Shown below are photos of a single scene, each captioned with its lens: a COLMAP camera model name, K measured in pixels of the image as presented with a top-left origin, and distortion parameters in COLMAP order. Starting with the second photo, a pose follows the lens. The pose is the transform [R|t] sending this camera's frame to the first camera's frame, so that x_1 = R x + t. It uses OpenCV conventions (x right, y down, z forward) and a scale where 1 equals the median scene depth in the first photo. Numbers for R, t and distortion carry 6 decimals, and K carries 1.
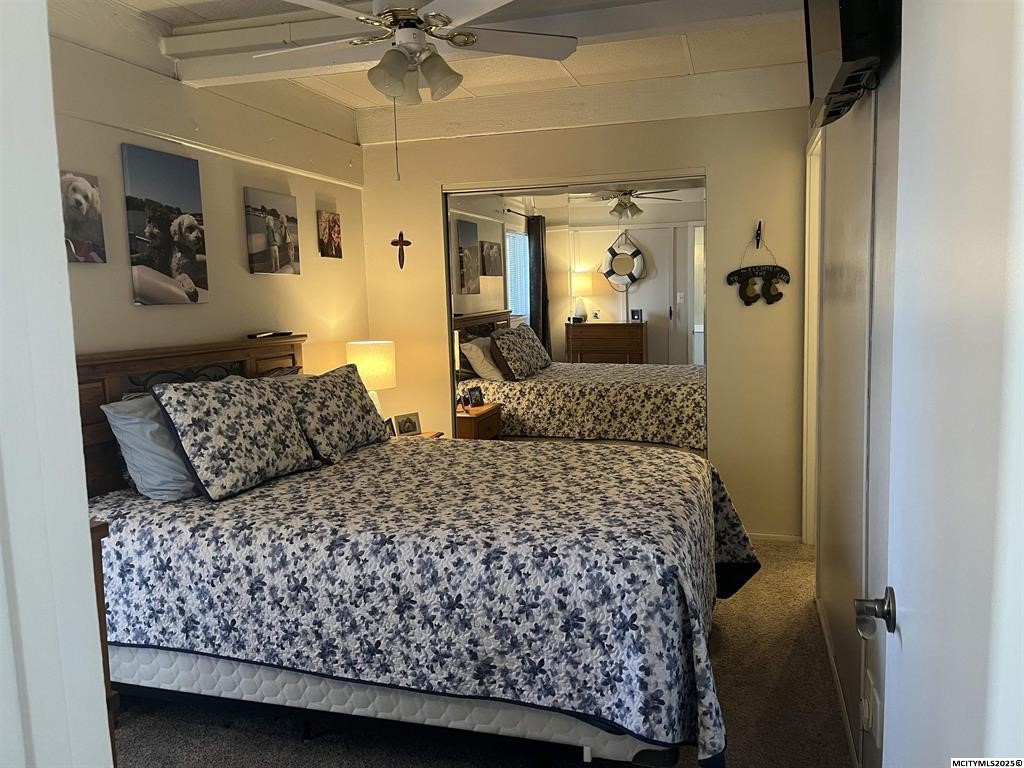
lens RADIAL K [[783.1, 0, 512.0], [0, 783.1, 384.0], [0, 0, 1]] dist [0.077378, -0.102996]
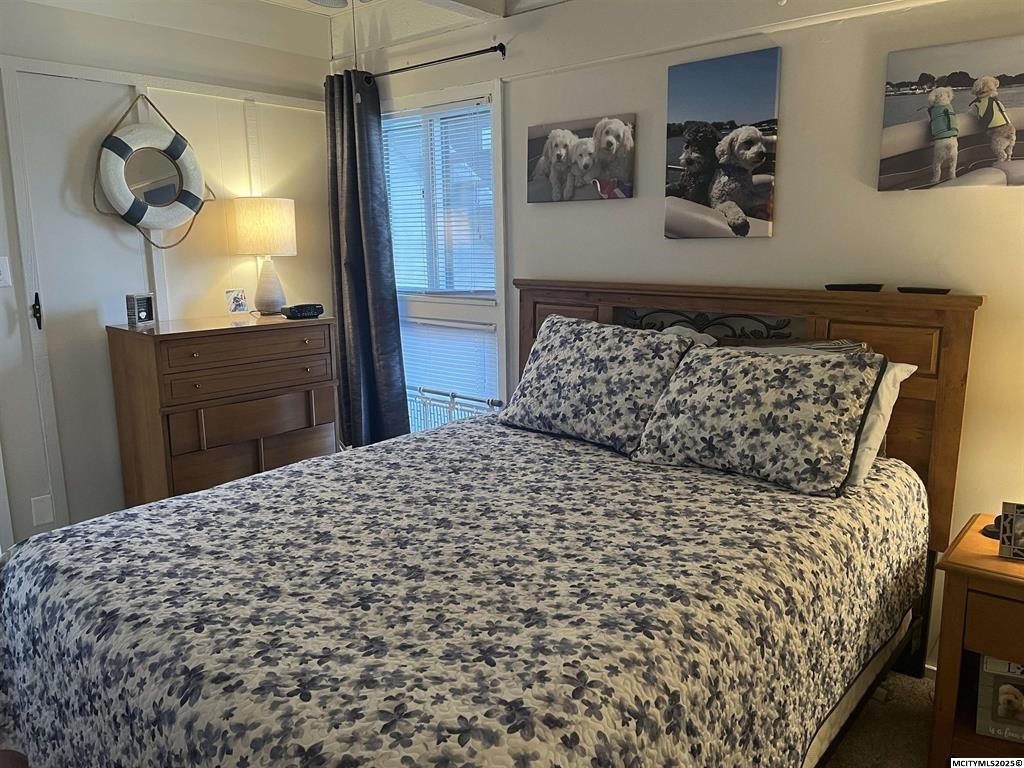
lens RADIAL K [[783.1, 0, 512.0], [0, 783.1, 384.0], [0, 0, 1]] dist [0.077378, -0.102996]
pose [[-0.415819, 0.195379, -0.888213, 0.471099], [-0.081068, 0.964800, 0.250178, -0.145409], [0.905827, 0.176035, -0.385343, 1.164586]]
